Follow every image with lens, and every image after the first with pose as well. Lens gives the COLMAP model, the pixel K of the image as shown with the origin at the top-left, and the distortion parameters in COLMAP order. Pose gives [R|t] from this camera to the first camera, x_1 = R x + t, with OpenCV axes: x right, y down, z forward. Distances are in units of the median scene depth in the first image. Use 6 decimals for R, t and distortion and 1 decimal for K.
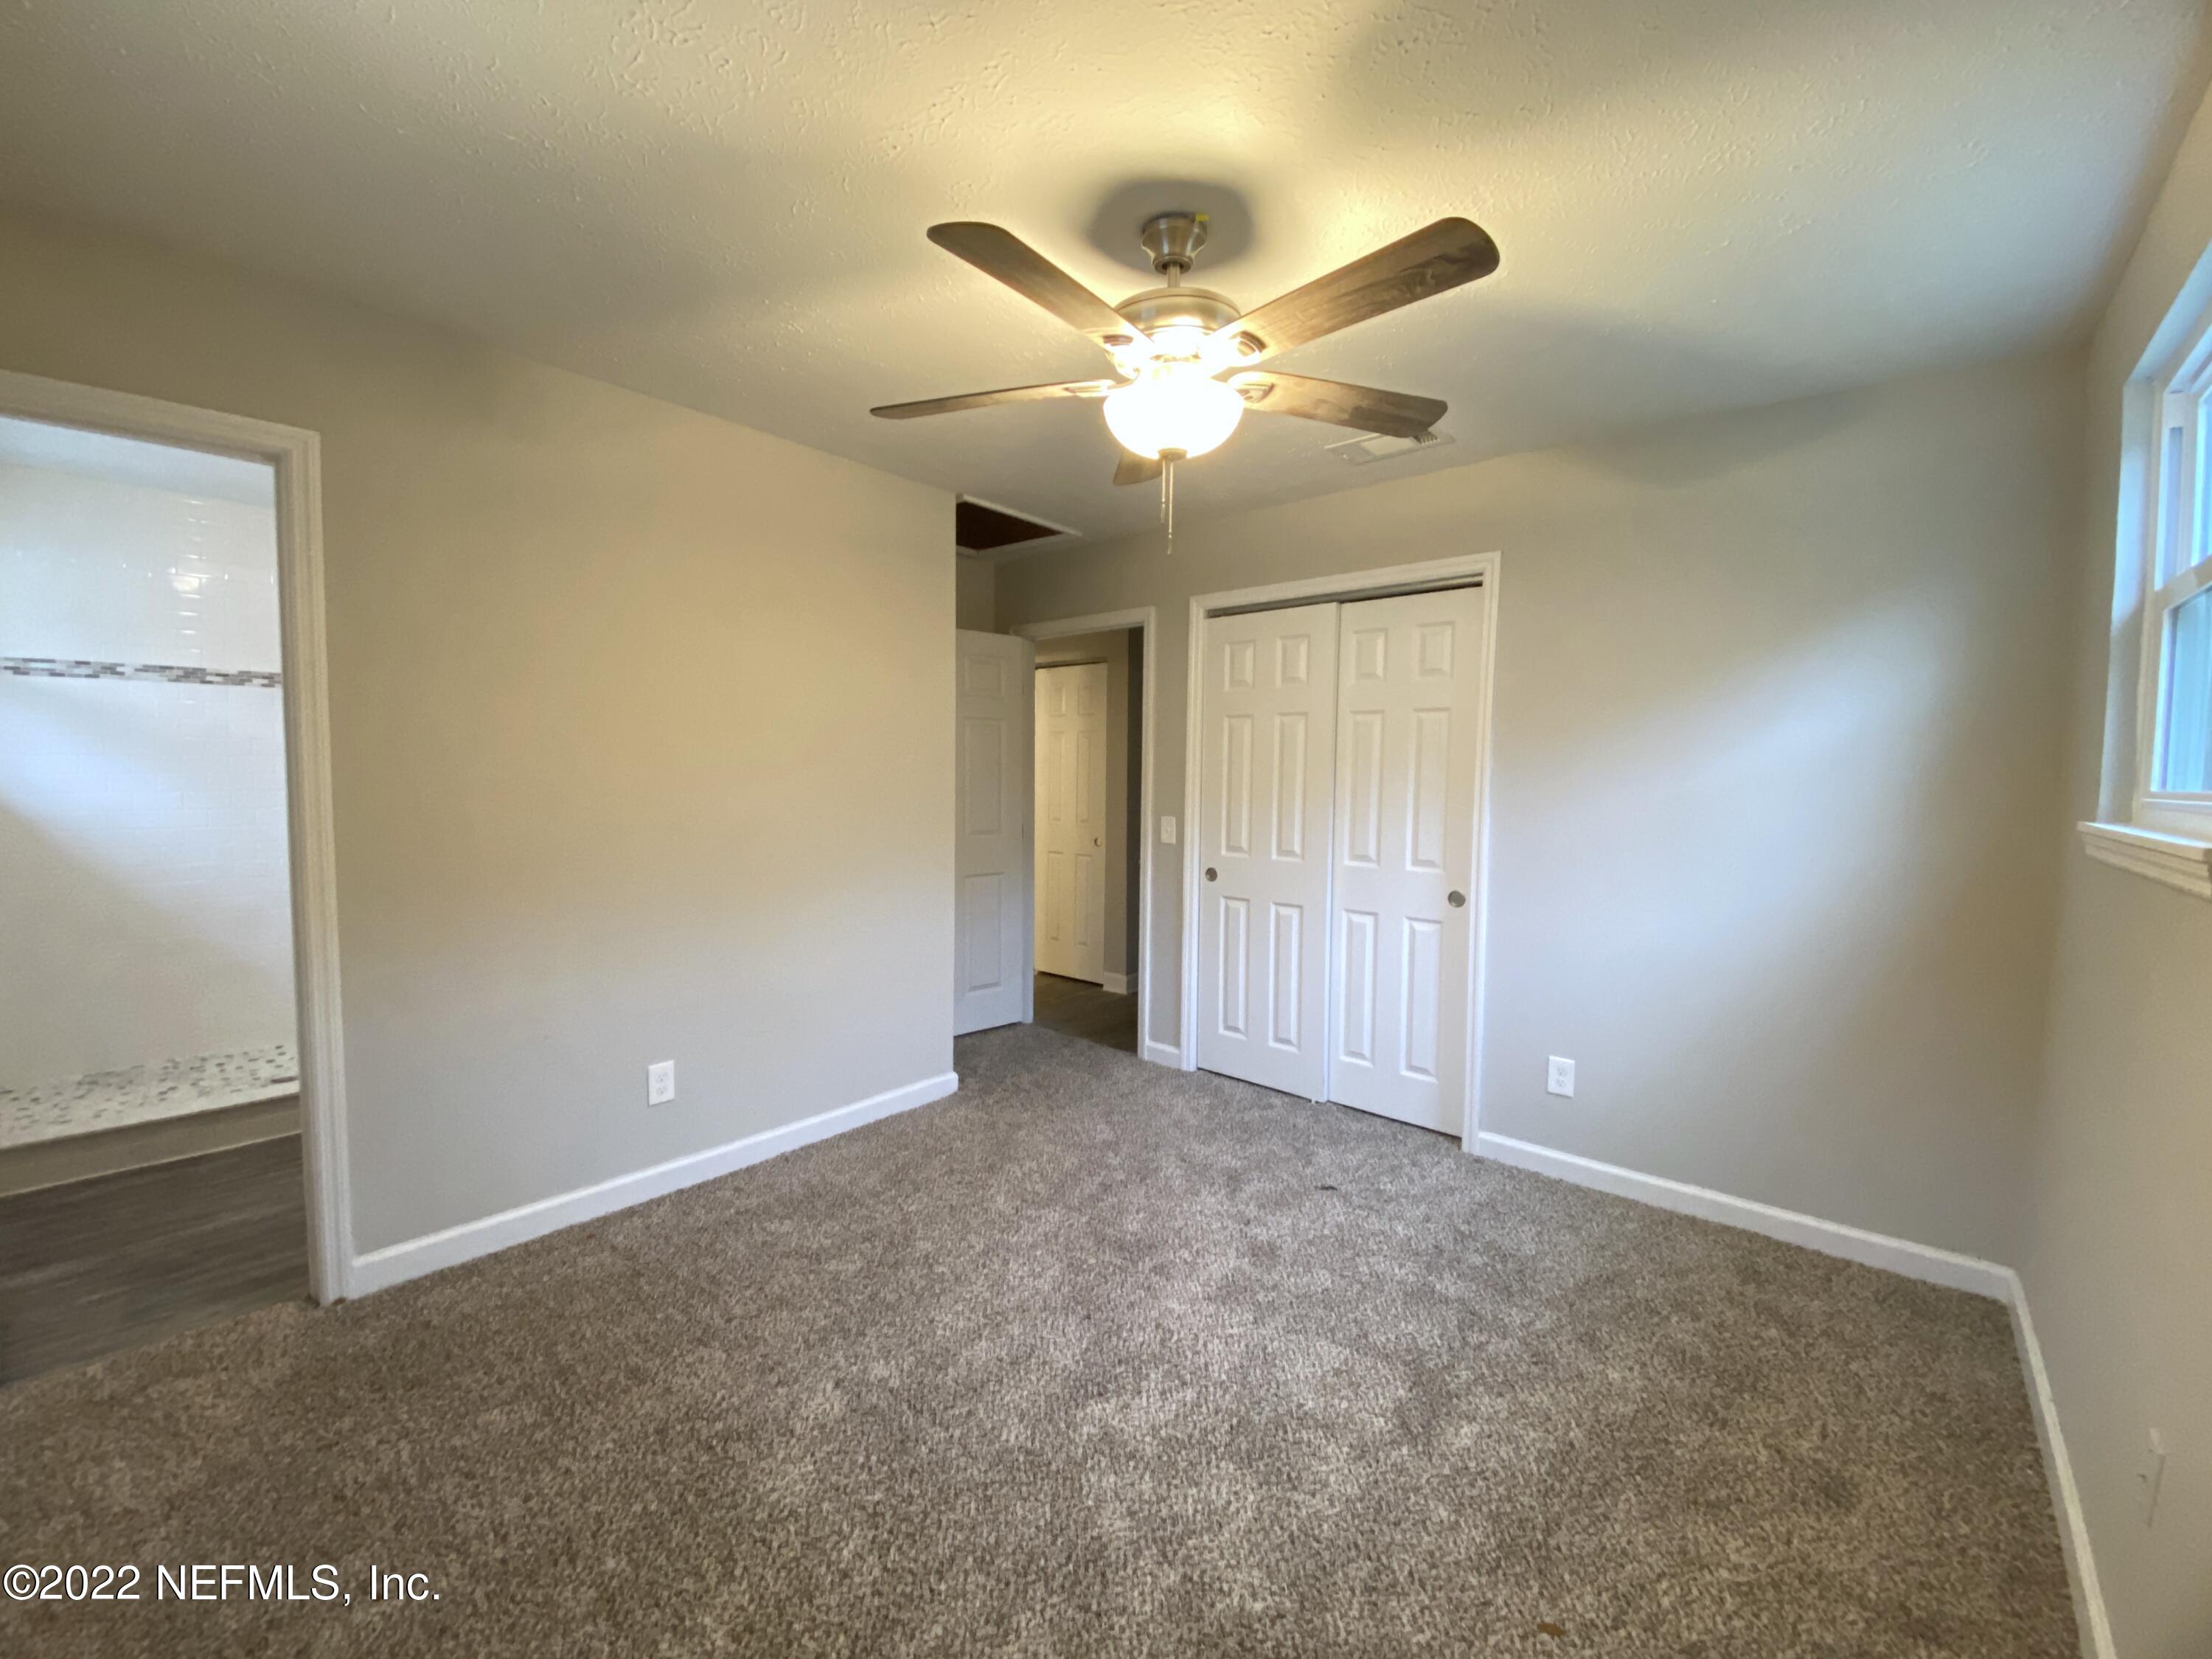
lens RADIAL K [[904.6, 0, 1114.3], [0, 904.6, 830.6], [0, 0, 1]] dist [0.000347, -0.000157]
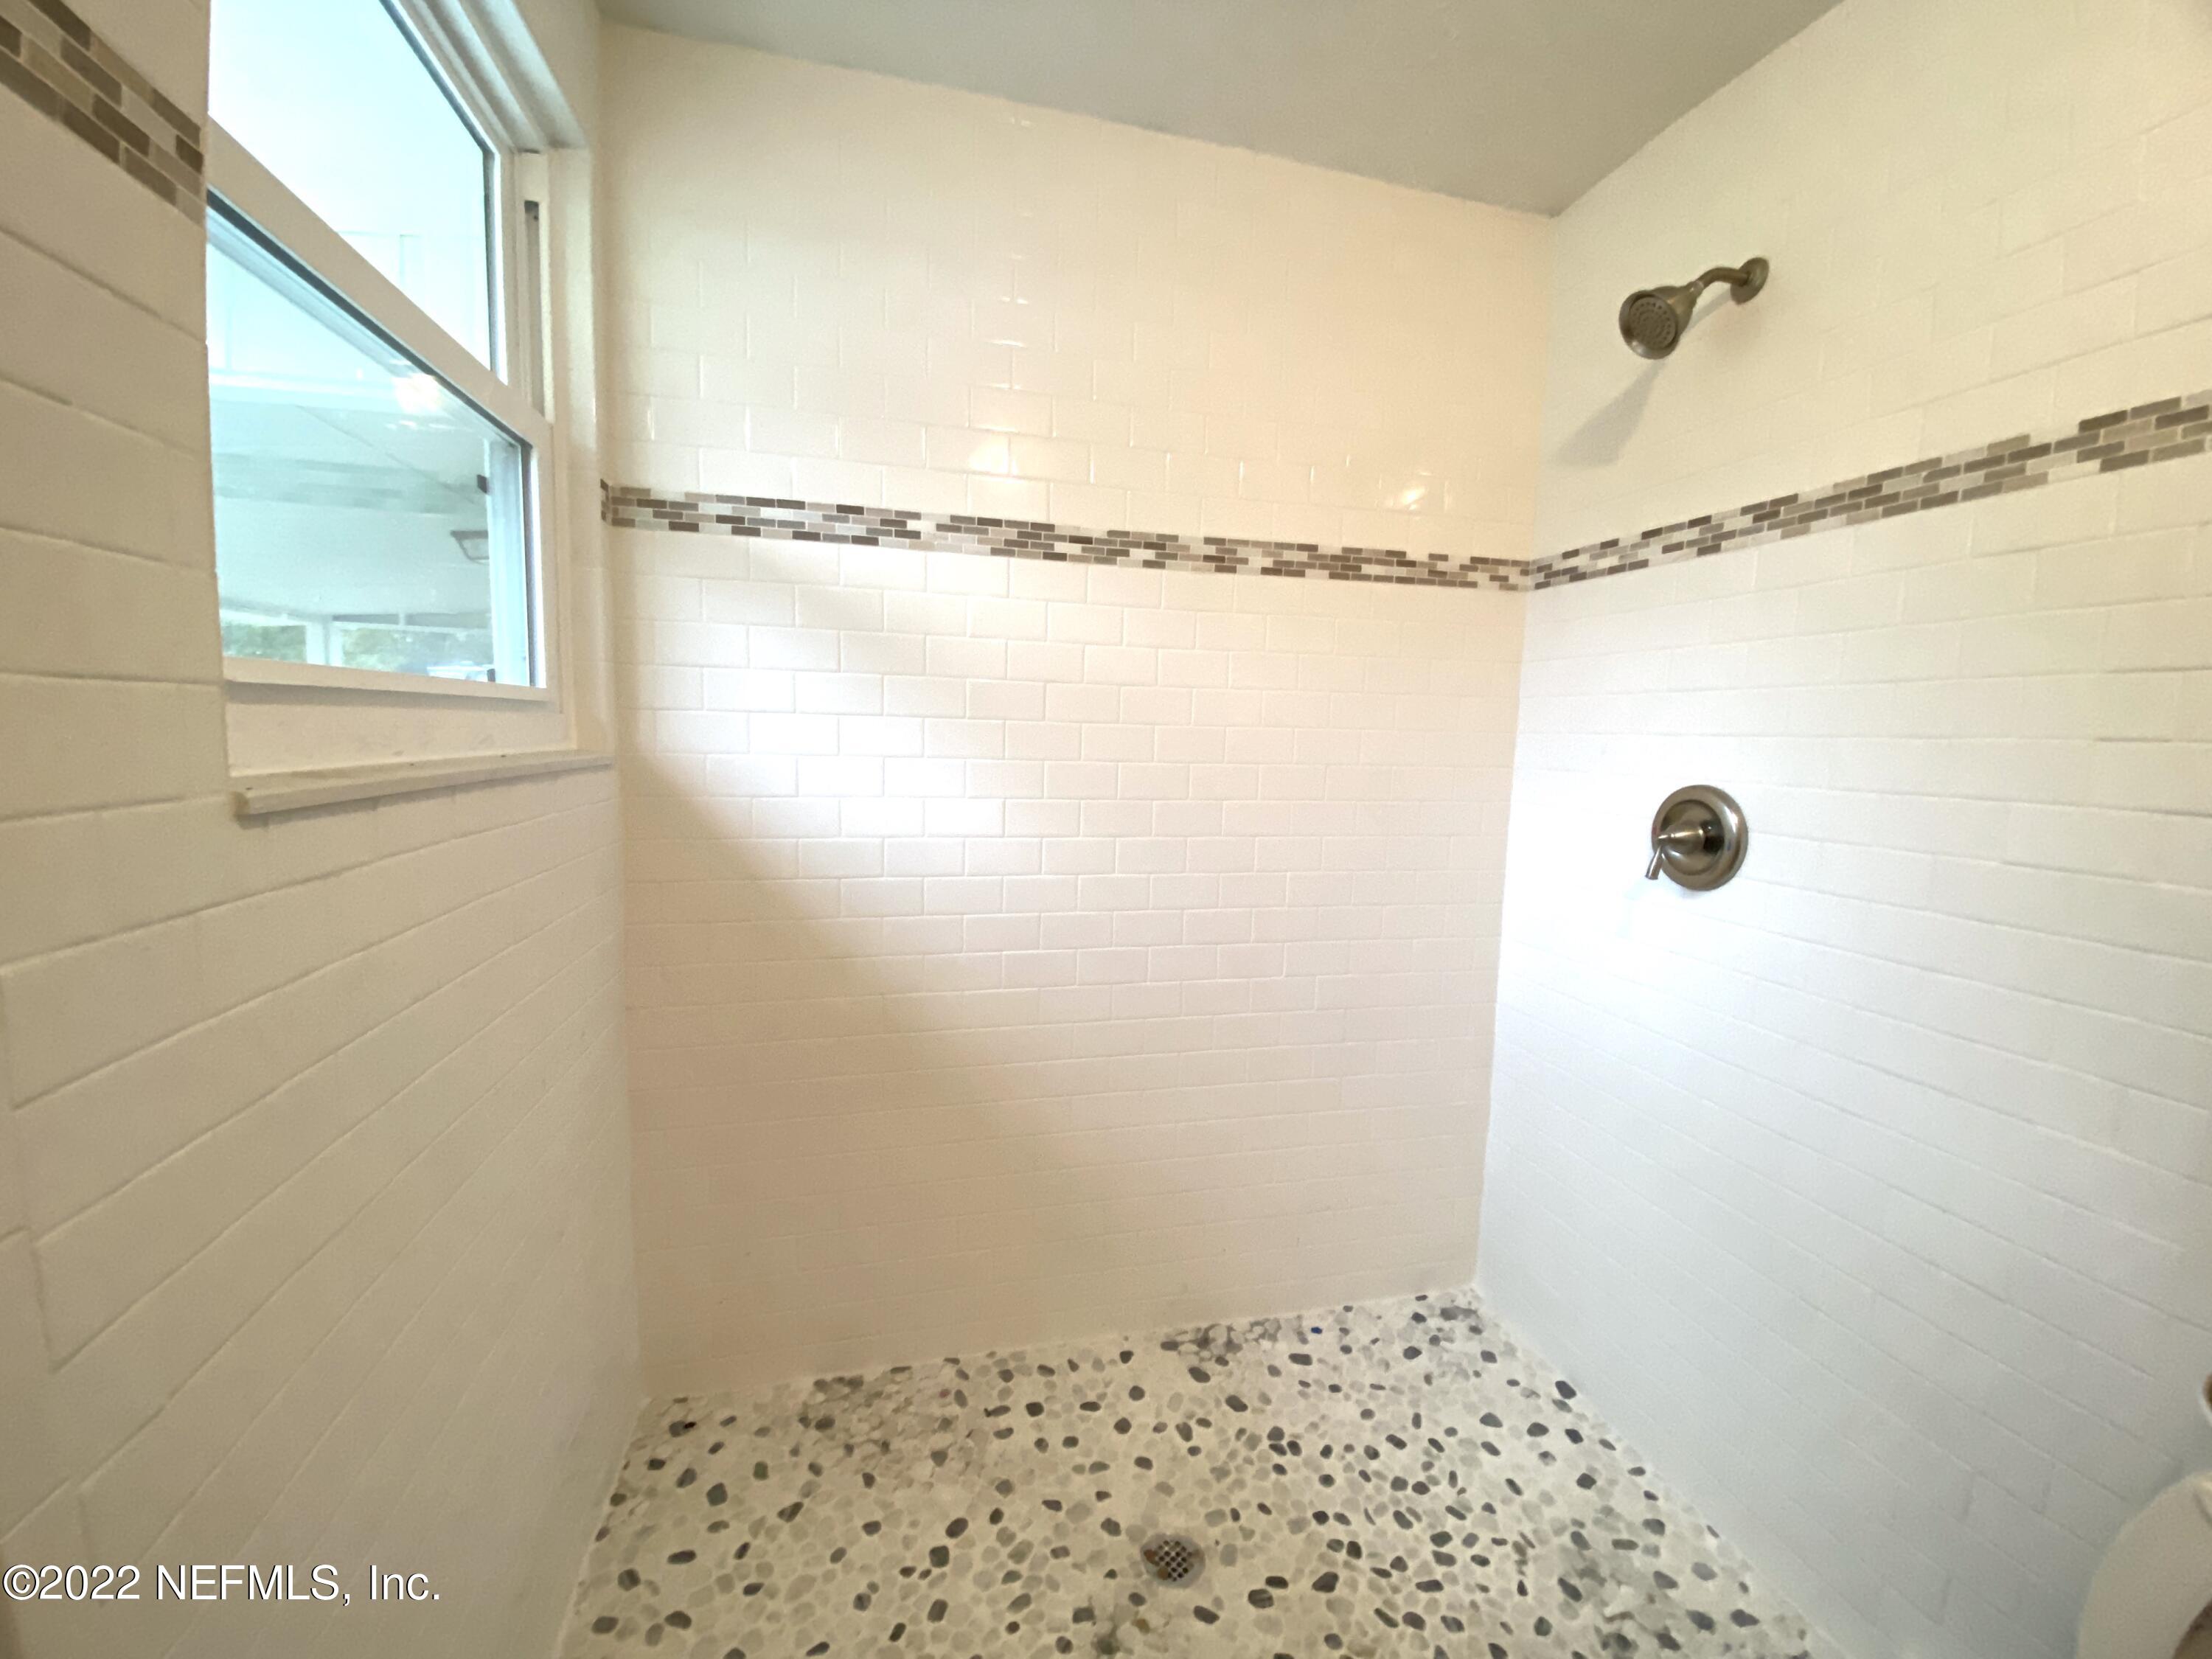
lens RADIAL K [[904.6, 0, 1107.9], [0, 904.6, 823.0], [0, 0, 1]] dist [0.000347, -0.000157]
pose [[0.814493, 0.067667, -0.576214, -0.780089], [-0.045854, 0.997576, 0.052333, -0.068131], [0.578358, -0.016203, 0.815622, 0.713207]]
